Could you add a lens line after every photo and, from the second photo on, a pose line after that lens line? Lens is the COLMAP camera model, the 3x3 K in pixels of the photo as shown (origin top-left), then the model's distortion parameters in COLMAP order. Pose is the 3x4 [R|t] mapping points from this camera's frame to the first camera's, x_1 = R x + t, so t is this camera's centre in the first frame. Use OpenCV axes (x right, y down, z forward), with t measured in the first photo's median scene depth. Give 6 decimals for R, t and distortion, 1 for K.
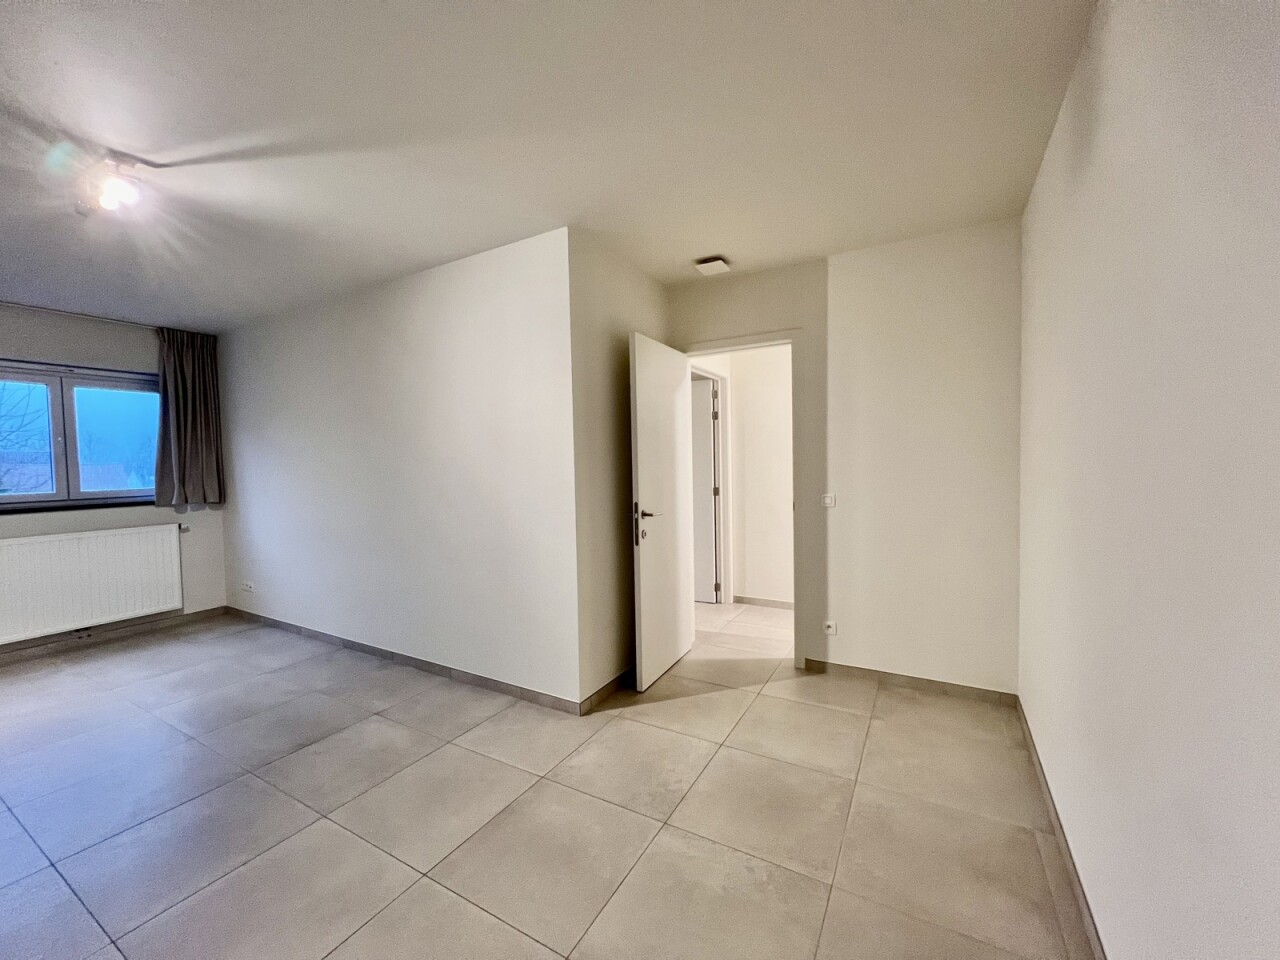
lens RADIAL K [[505.3, 0, 640.0], [0, 505.3, 480.0], [0, 0, 1]] dist [0.000880, -0.000067]
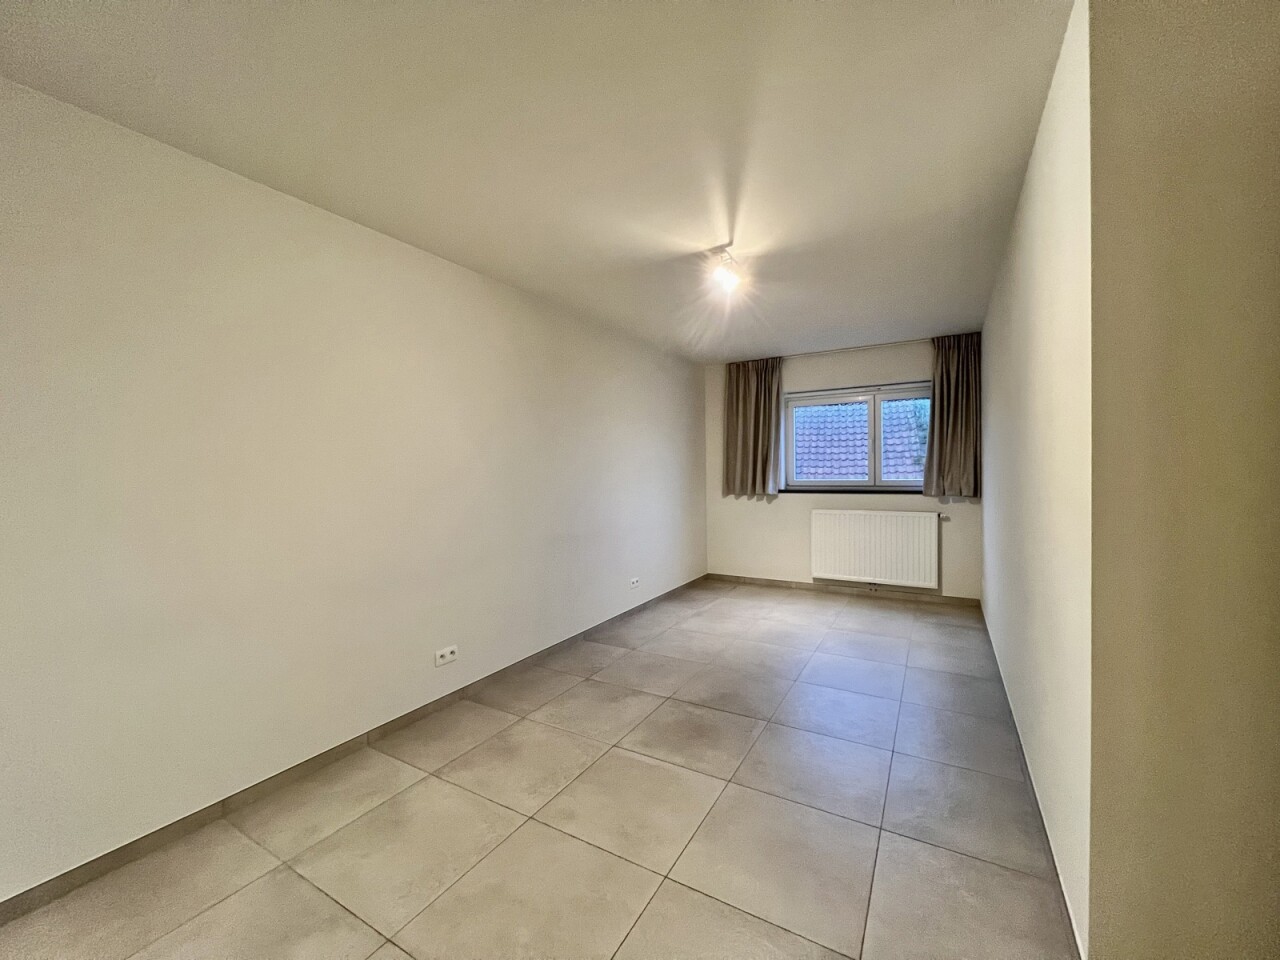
lens RADIAL K [[514.8, 0, 639.8], [0, 514.8, 478.1], [0, 0, 1]] dist [0.000591, 0.000086]
pose [[-0.007981, 0.036935, -0.999286, 0.236357], [-0.021685, 0.999076, 0.037100, -0.018586], [0.999733, 0.021965, -0.007173, 0.388280]]
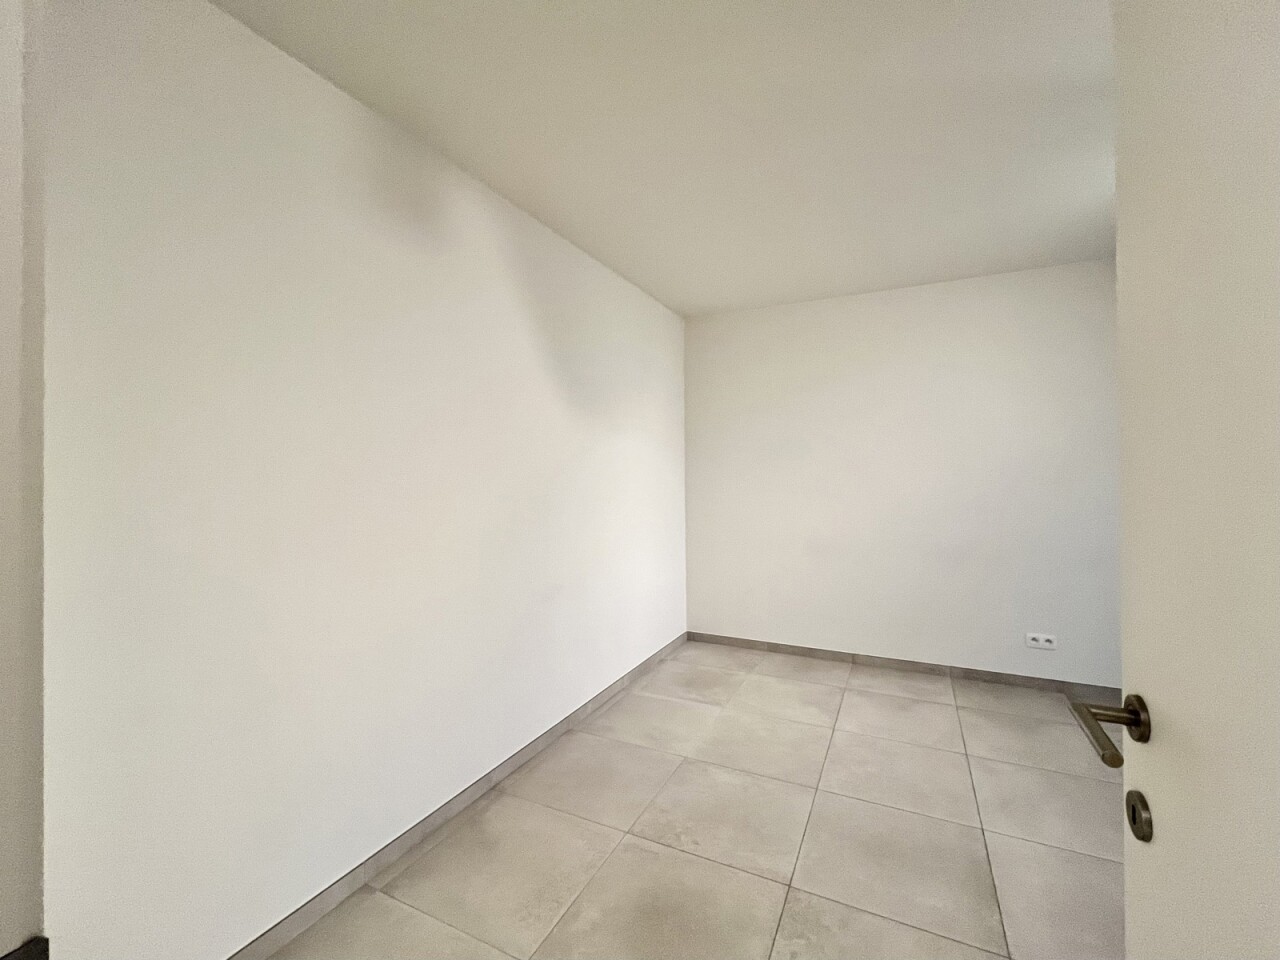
lens RADIAL K [[541.7, 0, 639.3], [0, 541.7, 467.0], [0, 0, 1]] dist [0.000969, 0.000169]
pose [[-0.997806, 0.026083, -0.060847, 0.161392], [0.024693, 0.999419, 0.023478, -0.029126], [0.061424, 0.021924, -0.997871, 0.889290]]
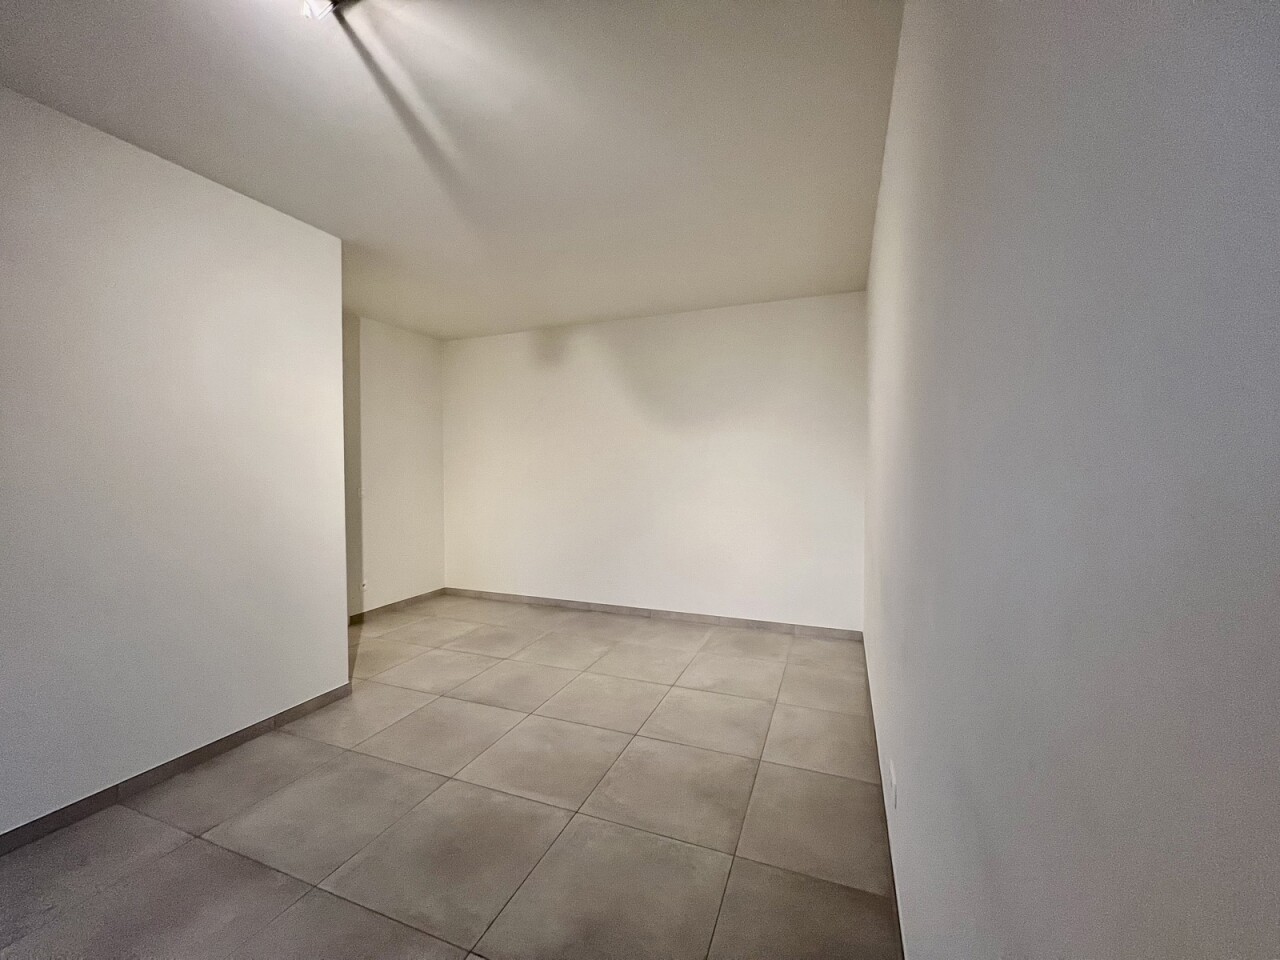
lens RADIAL K [[514.8, 0, 639.8], [0, 514.8, 478.1], [0, 0, 1]] dist [0.000591, 0.000086]
pose [[-0.143638, -0.001618, 0.989629, -0.869366], [0.042690, 0.999058, 0.007830, 0.017185], [-0.988709, 0.043372, -0.143434, 0.356576]]
